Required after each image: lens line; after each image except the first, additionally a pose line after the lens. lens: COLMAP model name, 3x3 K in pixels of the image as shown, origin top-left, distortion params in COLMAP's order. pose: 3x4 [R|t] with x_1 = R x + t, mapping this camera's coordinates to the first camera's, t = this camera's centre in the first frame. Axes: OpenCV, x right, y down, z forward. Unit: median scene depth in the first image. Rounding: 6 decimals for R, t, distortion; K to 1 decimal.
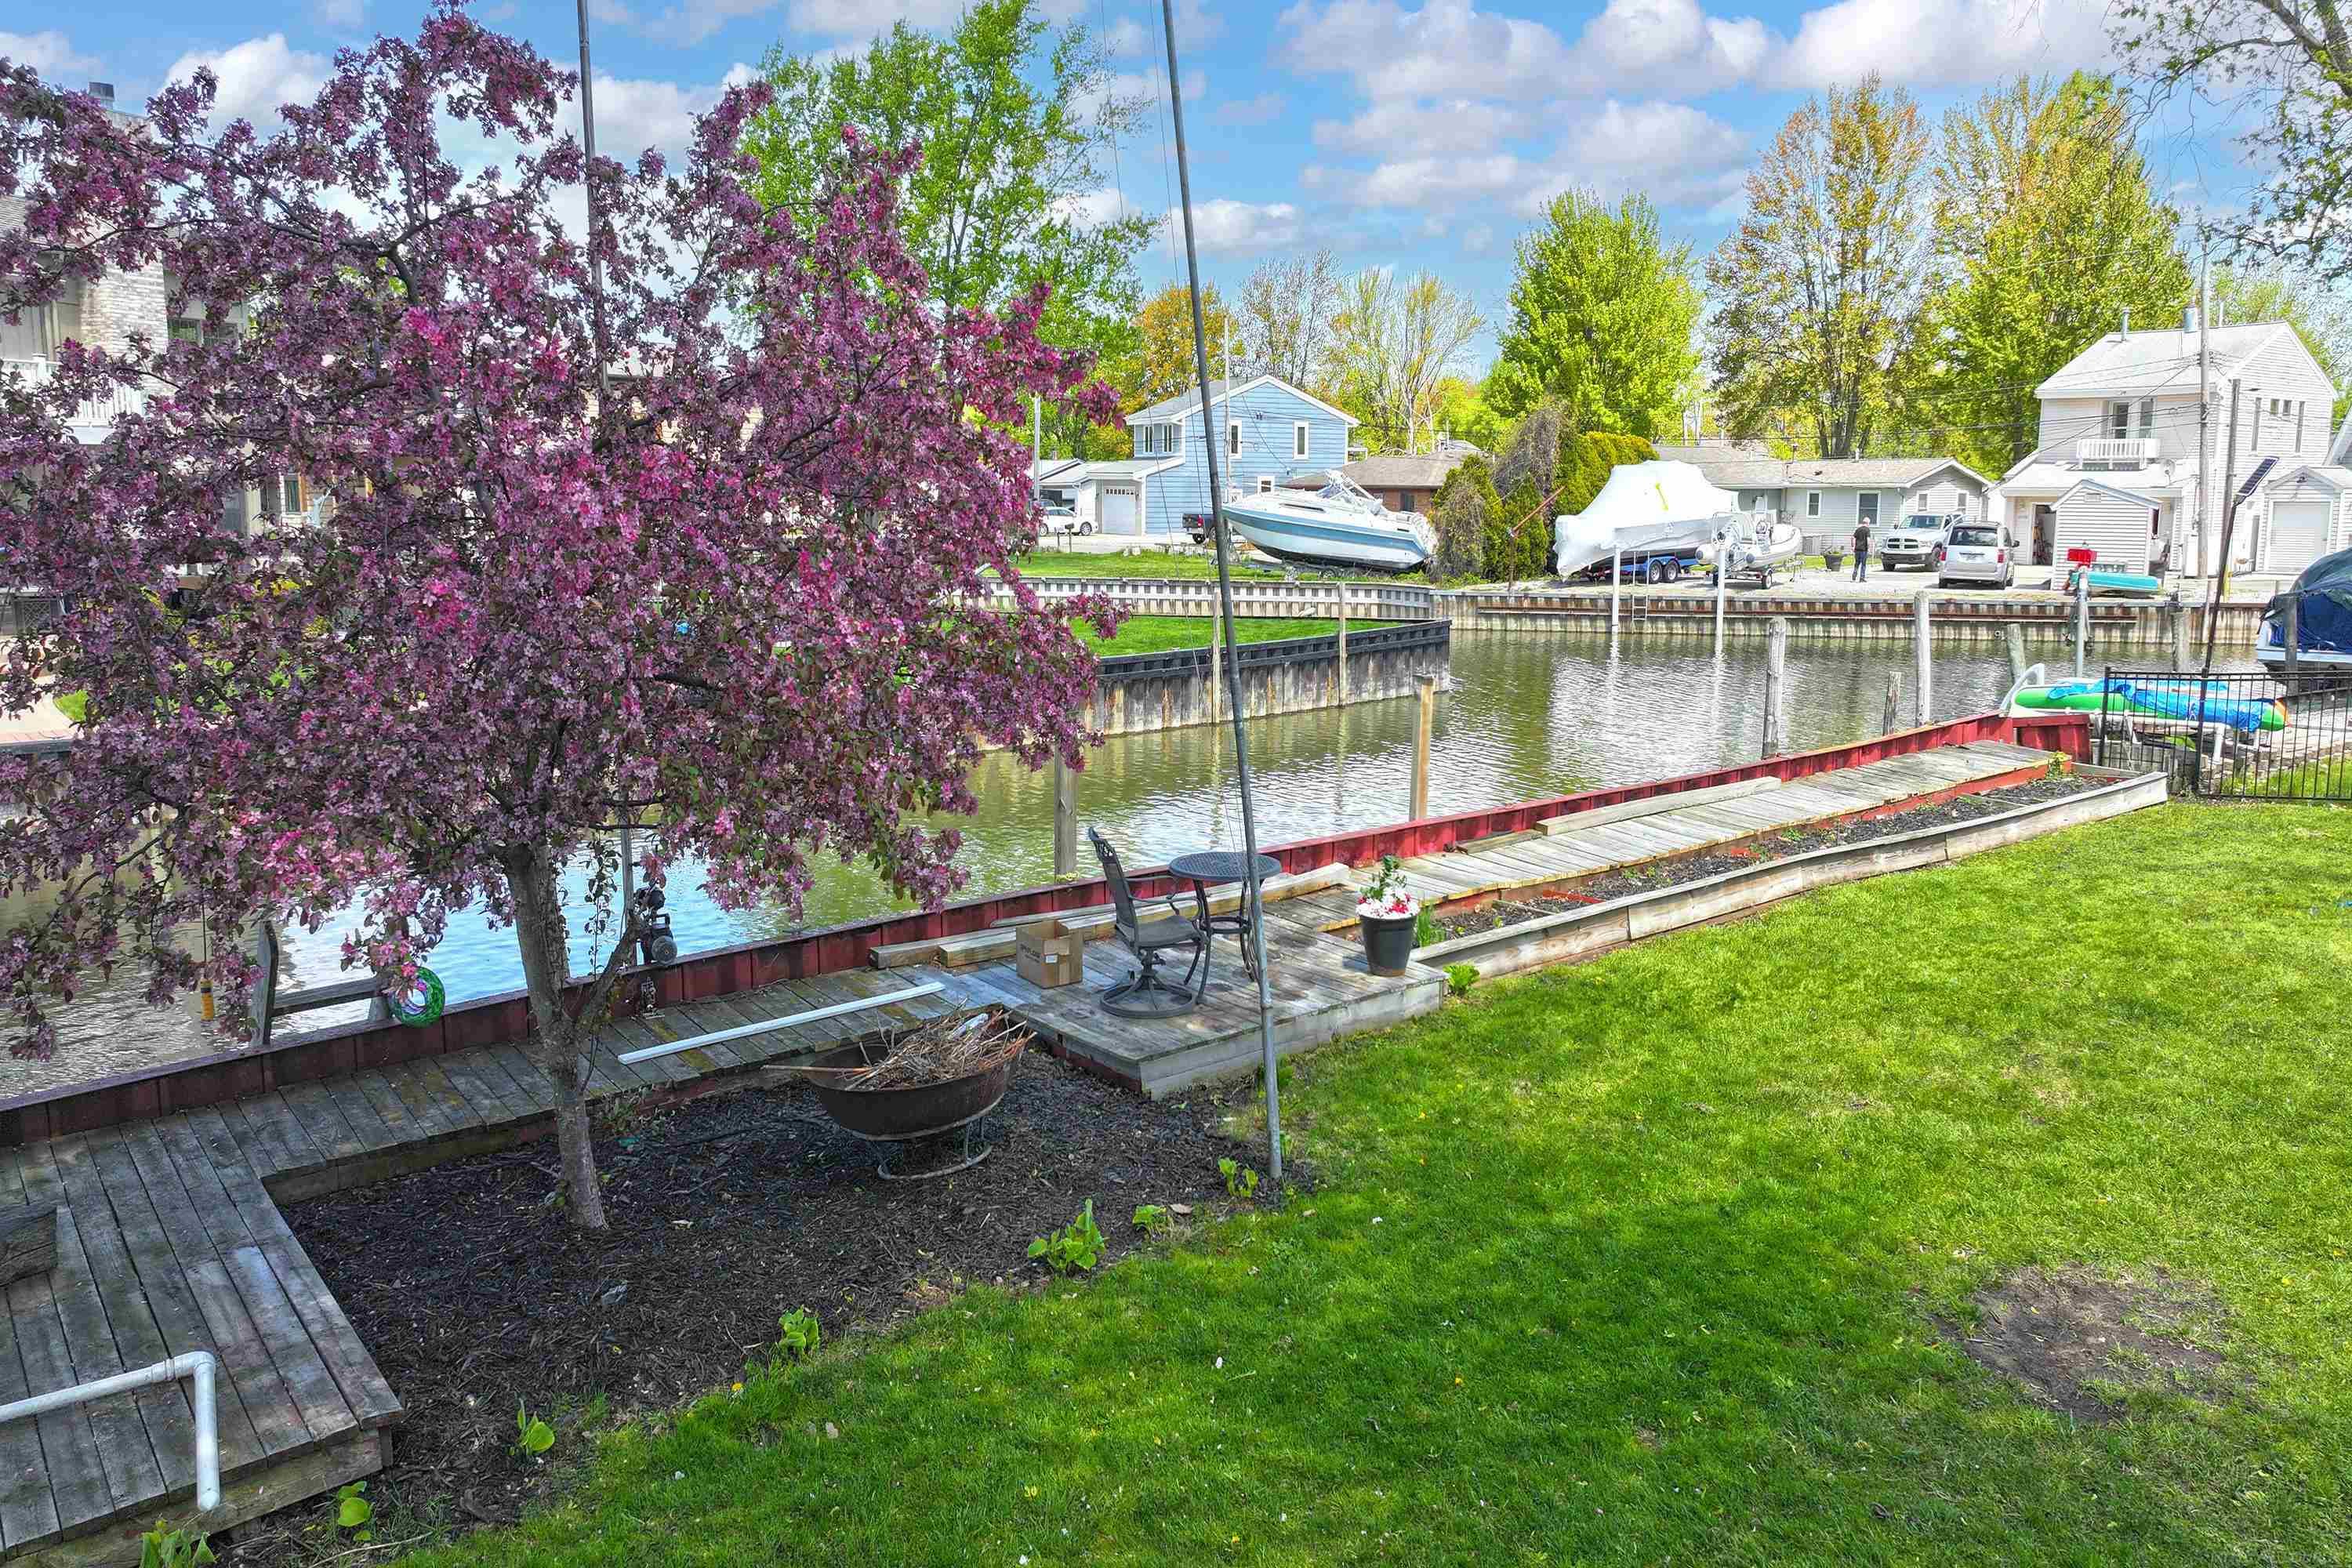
lens RADIAL K [[1705.7, 0, 1125.5], [0, 1705.7, 740.9], [0, 0, 1]] dist [-0.005505, 0.005713]
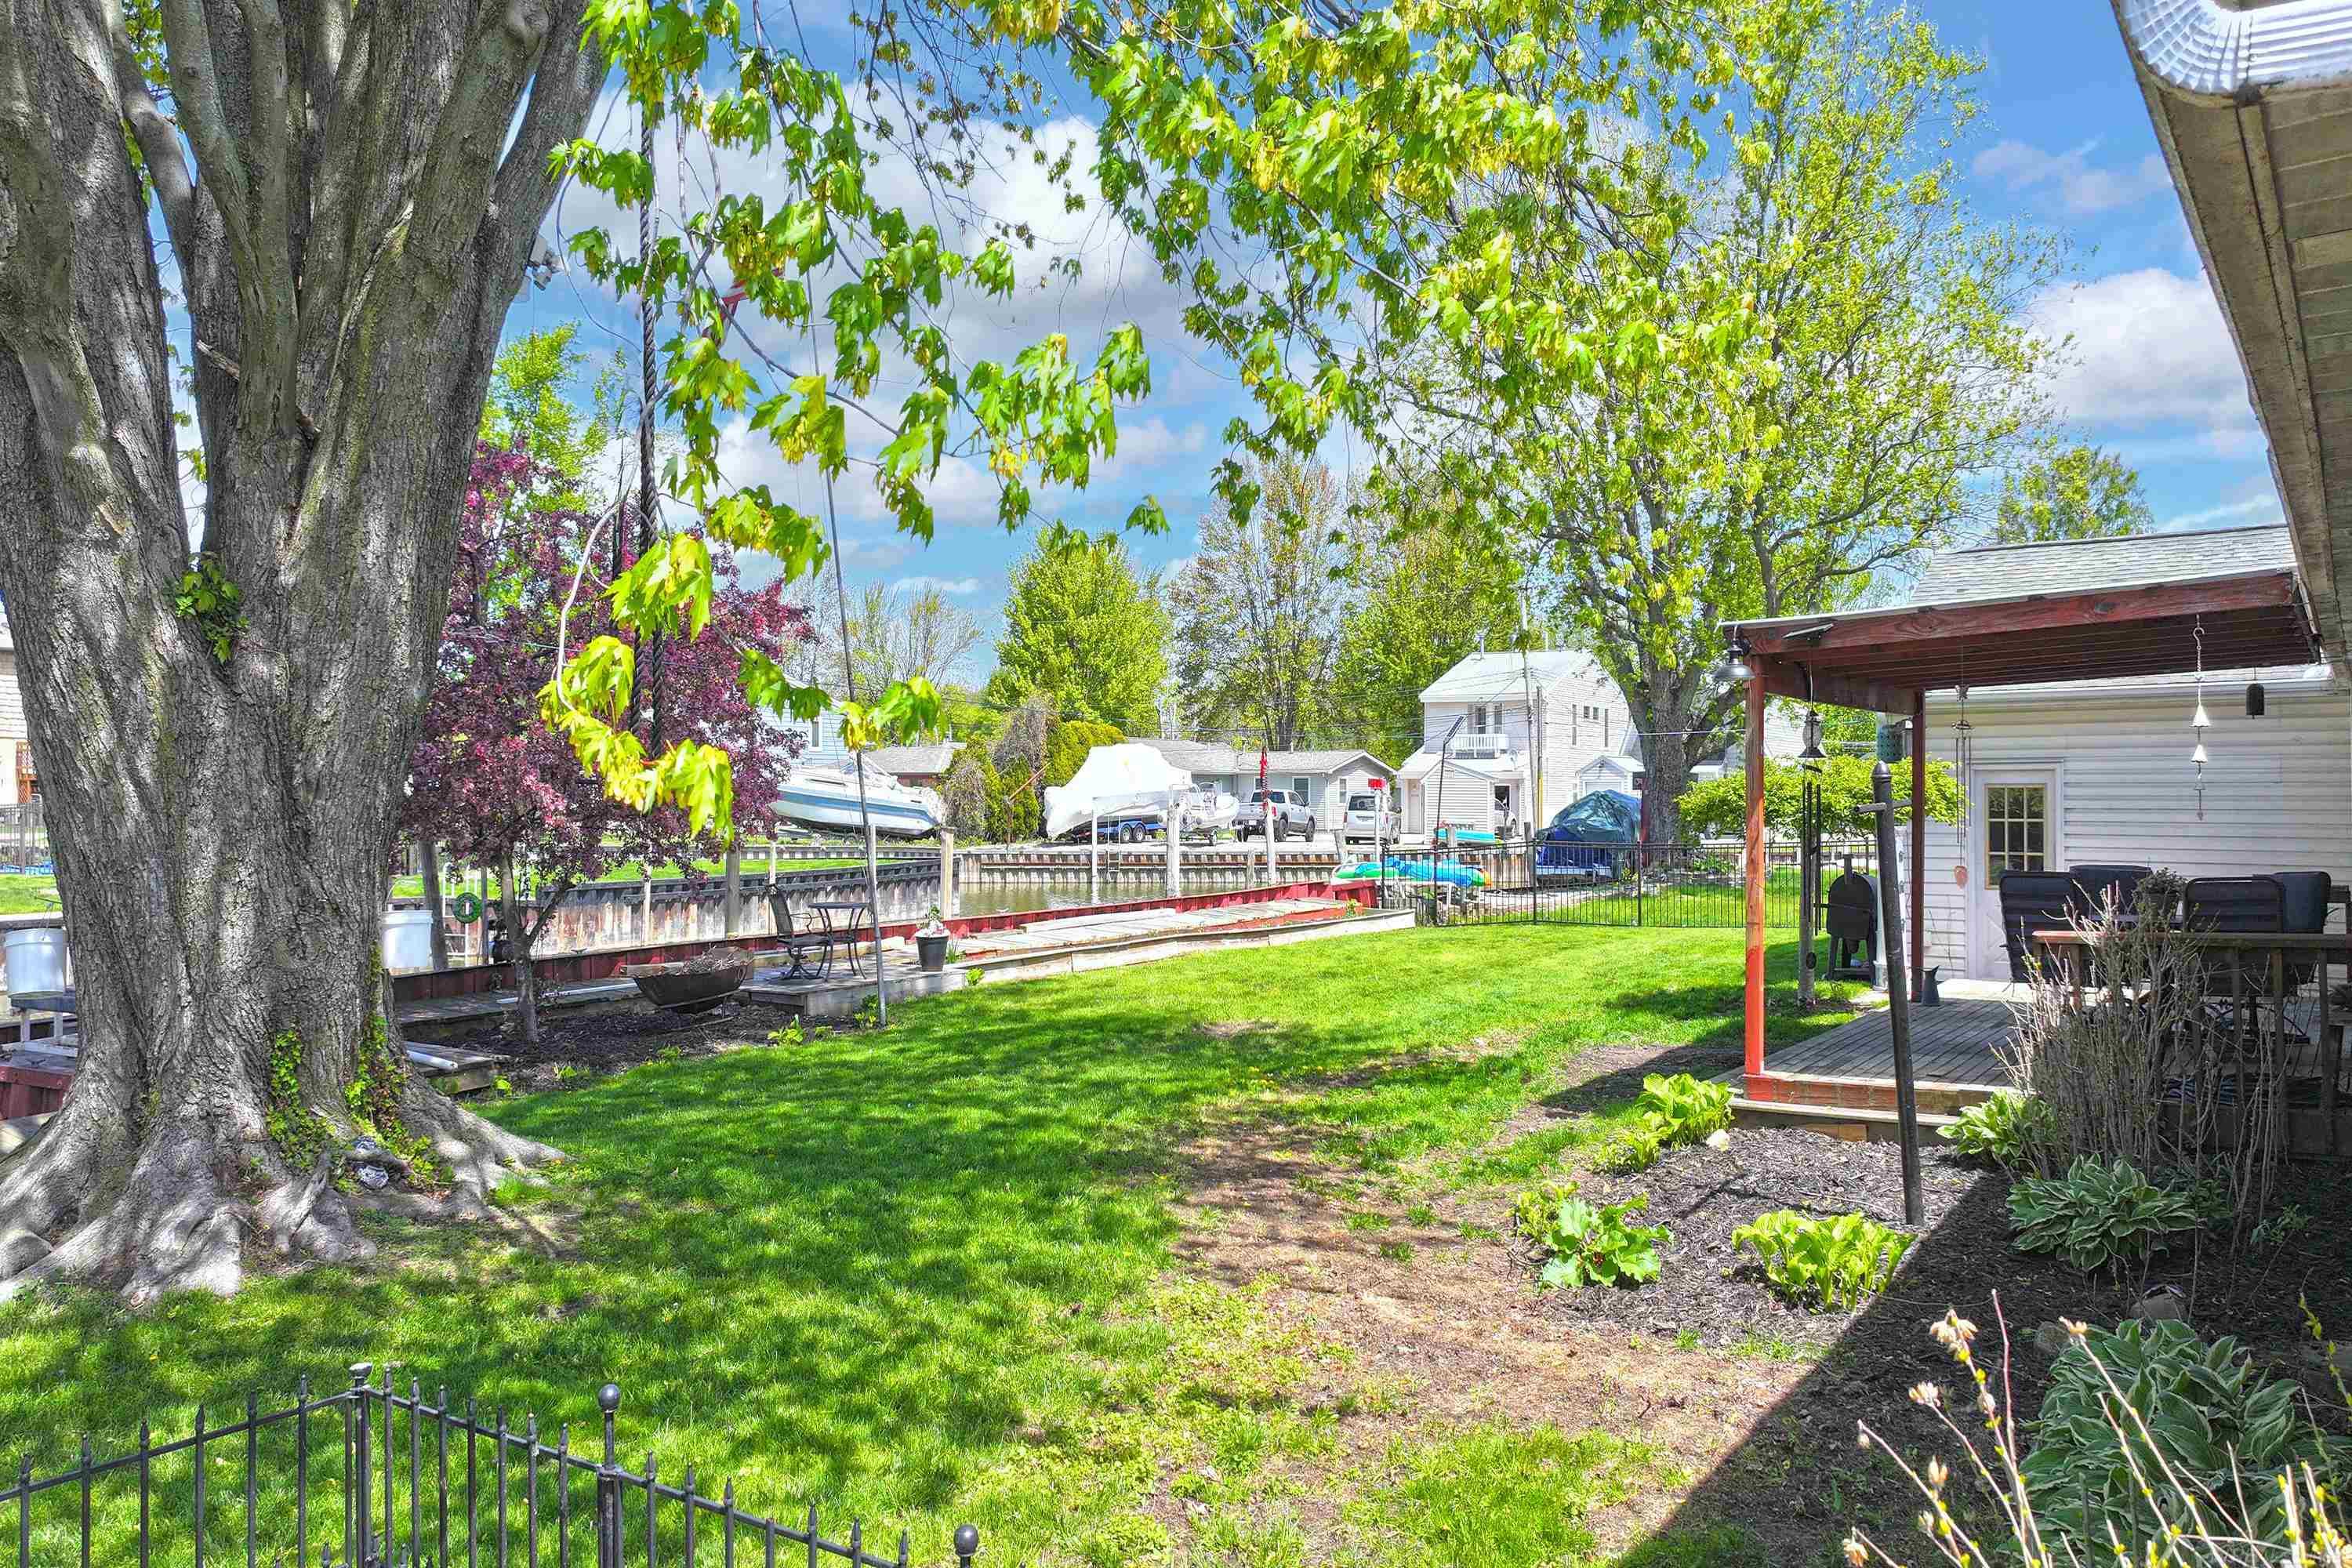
lens RADIAL K [[1705.7, 0, 1125.5], [0, 1705.7, 740.9], [0, 0, 1]] dist [-0.005505, 0.005713]
pose [[0.959266, 0.012067, 0.282248, -0.027843], [0.037935, 0.984537, -0.171019, 0.039520], [-0.279947, 0.174759, 0.943975, -0.137026]]
